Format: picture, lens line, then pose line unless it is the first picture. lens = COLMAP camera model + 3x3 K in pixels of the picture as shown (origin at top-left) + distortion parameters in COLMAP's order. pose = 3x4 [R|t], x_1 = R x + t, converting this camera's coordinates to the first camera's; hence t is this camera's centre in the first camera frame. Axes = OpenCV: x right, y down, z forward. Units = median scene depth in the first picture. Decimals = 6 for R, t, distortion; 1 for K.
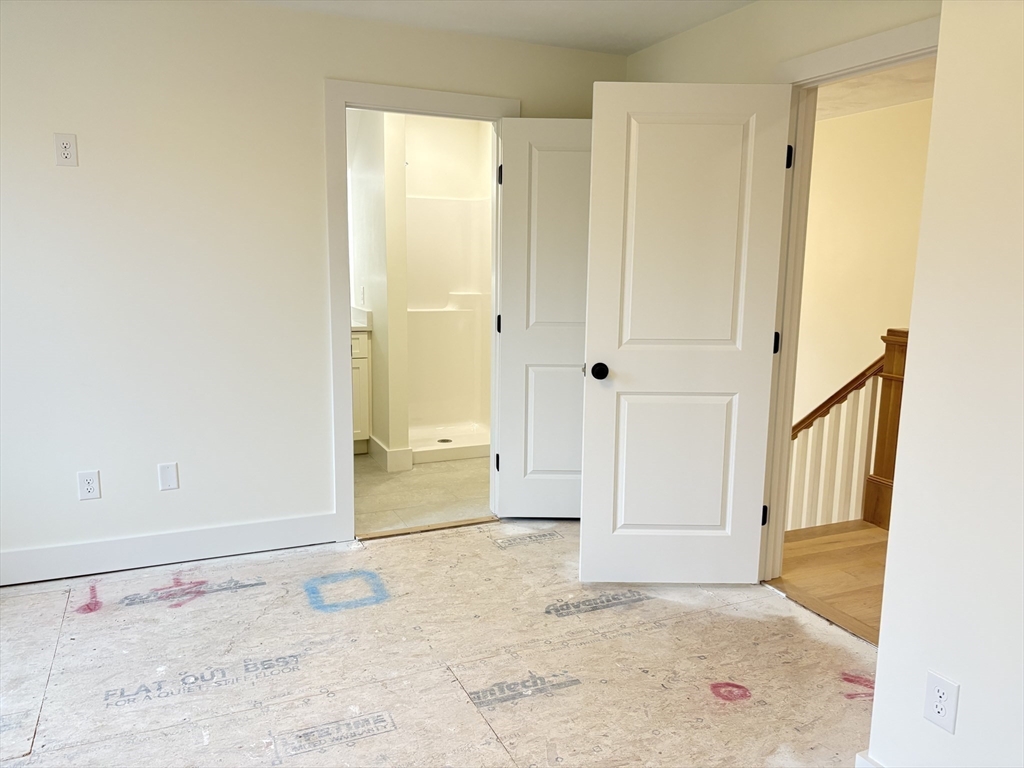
lens RADIAL K [[770.5, 0, 508.5], [0, 770.5, 386.1], [0, 0, 1]] dist [0.063271, -0.069133]
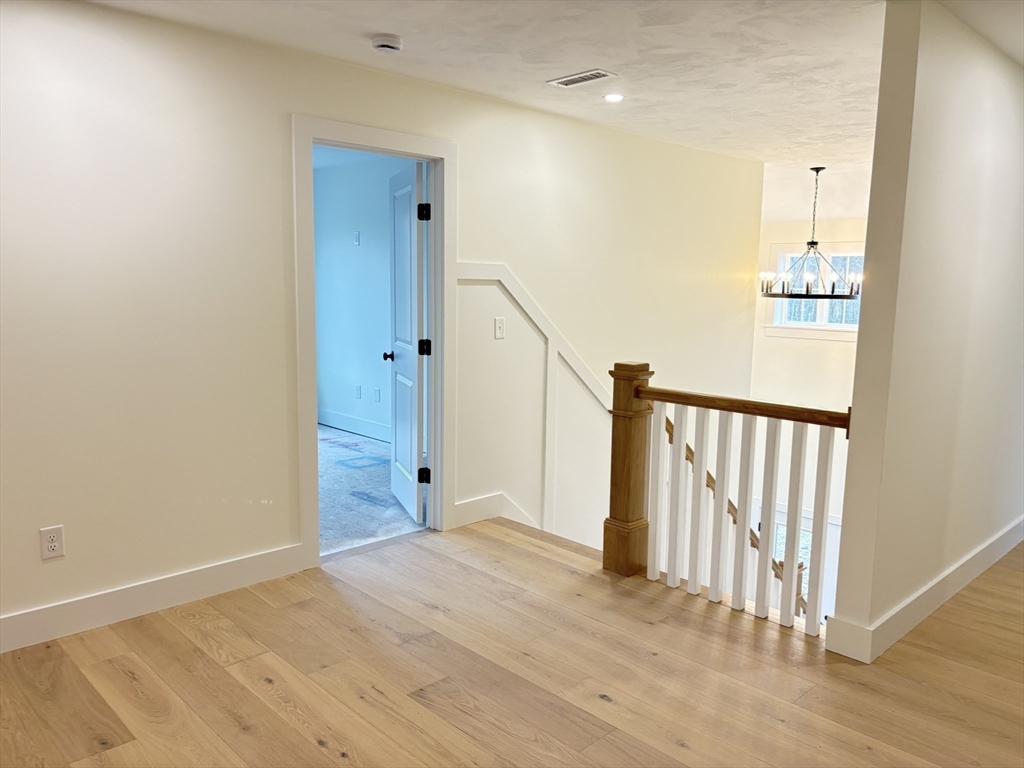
lens RADIAL K [[770.5, 0, 508.5], [0, 770.5, 386.1], [0, 0, 1]] dist [0.063271, -0.069133]
pose [[0.330271, 0.118793, -0.936381, 1.663904], [-0.161892, 0.984477, 0.067793, -0.103116], [0.929899, 0.129203, 0.344376, 0.674816]]
